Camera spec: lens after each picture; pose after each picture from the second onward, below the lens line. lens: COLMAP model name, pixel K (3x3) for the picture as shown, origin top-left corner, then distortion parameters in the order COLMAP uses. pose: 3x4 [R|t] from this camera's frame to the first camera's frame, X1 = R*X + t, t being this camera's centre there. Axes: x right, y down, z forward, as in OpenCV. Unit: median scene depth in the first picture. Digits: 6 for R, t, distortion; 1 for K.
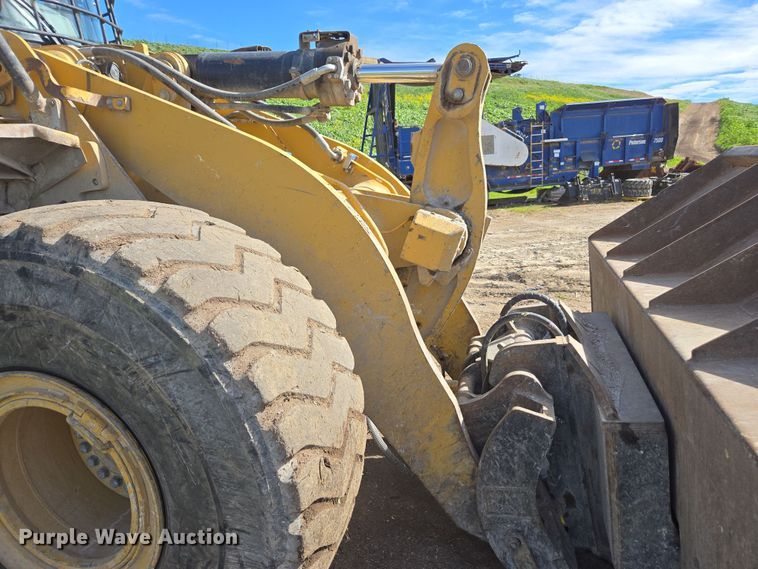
lens RADIAL K [[451.2, 0, 376.1], [0, 451.2, 288.1], [0, 0, 1]] dist [0.025793, -0.004969]
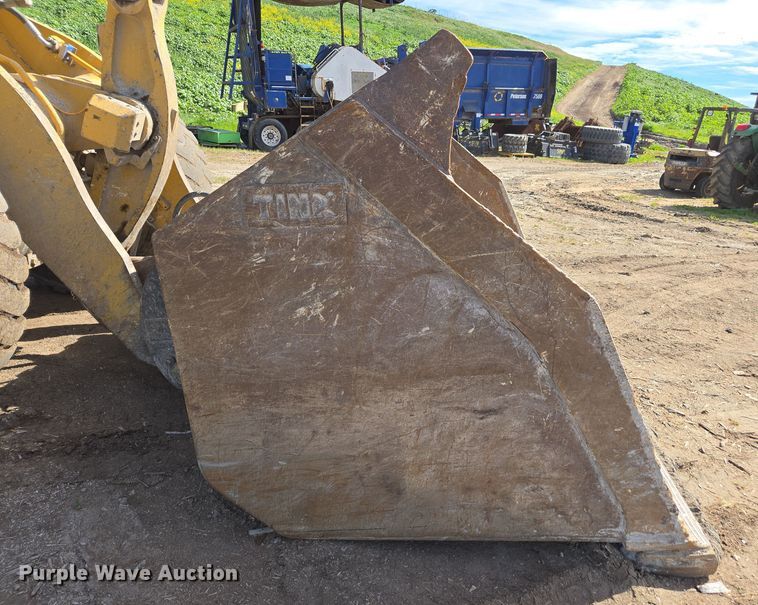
lens RADIAL K [[498.9, 0, 383.7], [0, 498.9, 301.8], [0, 0, 1]] dist [0.028365, -0.014731]
pose [[0.971476, -0.005404, 0.237077, 0.372320], [-0.020493, 0.994087, 0.106632, 0.150357], [-0.236252, -0.108449, 0.965621, -0.350565]]
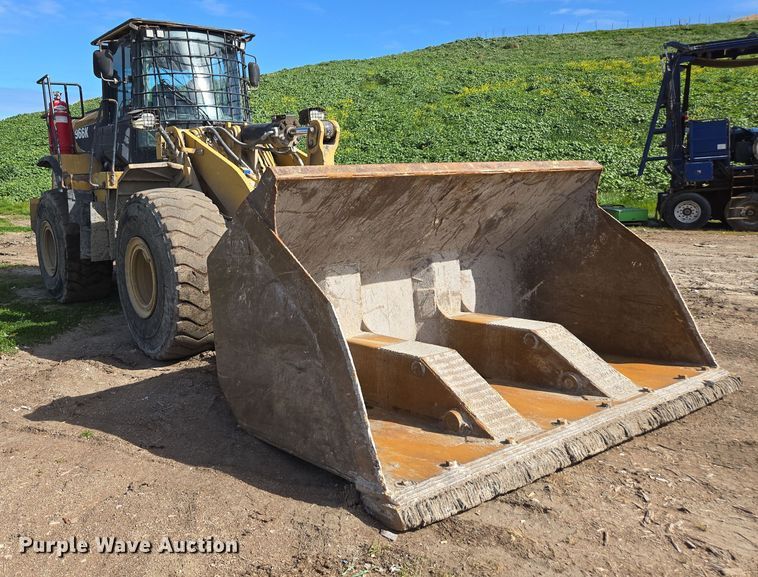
lens RADIAL K [[564.7, 0, 379.2], [0, 564.7, 284.3], [0, 0, 1]] dist [-0.006749, 0.001188]
pose [[0.839846, 0.100572, -0.533426, 1.397128], [-0.135037, 0.990503, -0.025858, 0.184009], [0.525759, 0.093749, 0.845452, -0.721570]]
